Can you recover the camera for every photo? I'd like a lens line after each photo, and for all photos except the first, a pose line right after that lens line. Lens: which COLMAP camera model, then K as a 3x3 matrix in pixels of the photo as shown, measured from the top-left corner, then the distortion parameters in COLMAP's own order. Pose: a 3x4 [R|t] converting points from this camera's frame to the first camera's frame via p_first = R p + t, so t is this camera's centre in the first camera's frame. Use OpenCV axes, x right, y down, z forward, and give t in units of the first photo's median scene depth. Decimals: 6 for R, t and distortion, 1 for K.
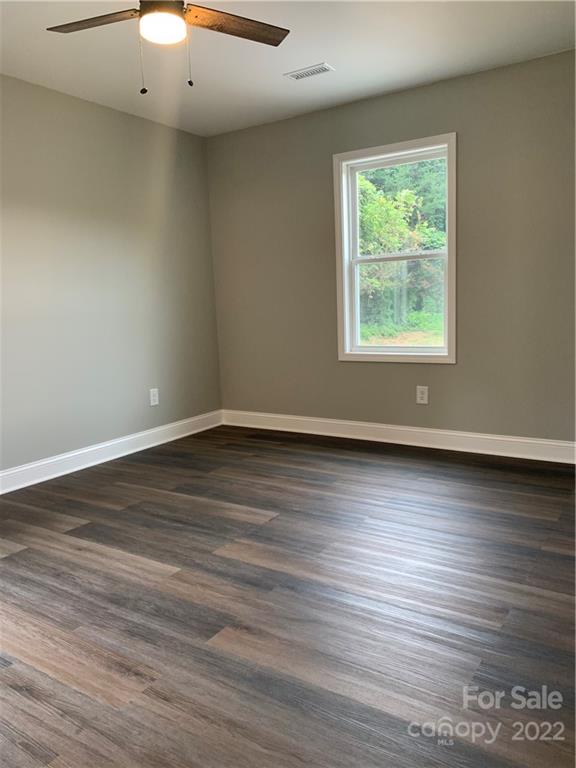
lens RADIAL K [[583.0, 0, 290.9], [0, 583.0, 382.6], [0, 0, 1]] dist [0.038466, -0.045364]
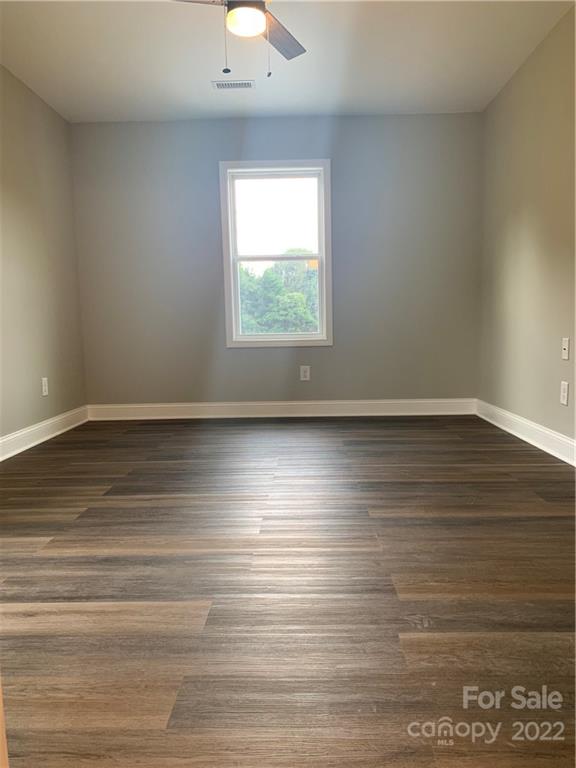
lens RADIAL K [[583.0, 0, 292.3], [0, 583.0, 390.7], [0, 0, 1]] dist [0.038466, -0.045364]
pose [[0.853610, -0.039678, 0.519399, -0.696139], [0.062899, 0.997650, -0.027158, 0.145869], [-0.517101, 0.055852, 0.854100, 0.000583]]
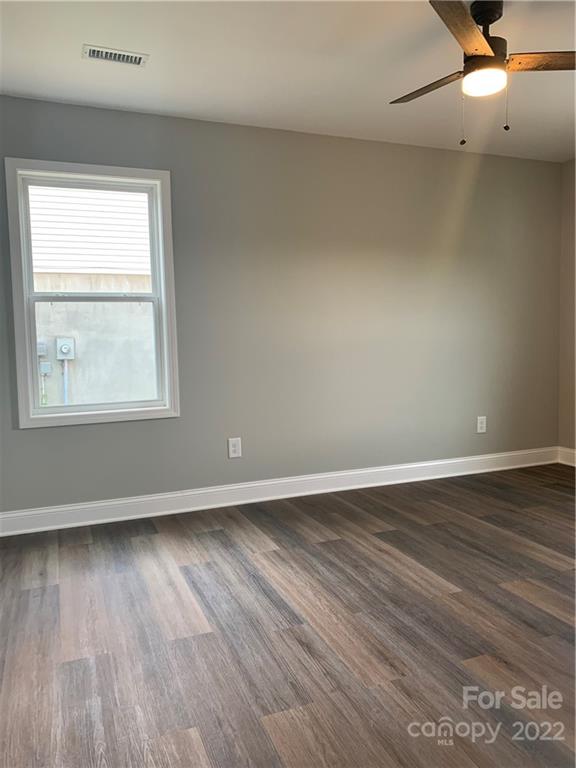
lens RADIAL K [[583.0, 0, 291.5], [0, 583.0, 380.6], [0, 0, 1]] dist [0.038466, -0.045364]
pose [[0.819857, 0.066037, -0.568748, 0.122991], [-0.092833, 0.995515, -0.018231, -0.004065], [0.564993, 0.067746, 0.822310, -0.044014]]
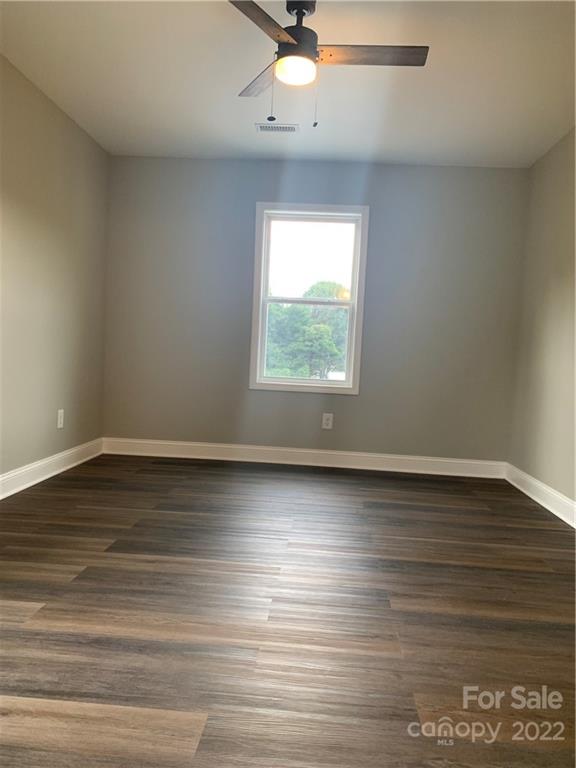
lens RADIAL K [[583.0, 0, 289.6], [0, 583.0, 388.3], [0, 0, 1]] dist [0.038466, -0.045364]
pose [[0.873124, 0.051287, 0.484794, -0.667256], [-0.013801, 0.996652, -0.080582, 0.083073], [-0.487303, 0.063667, 0.870909, 0.059364]]
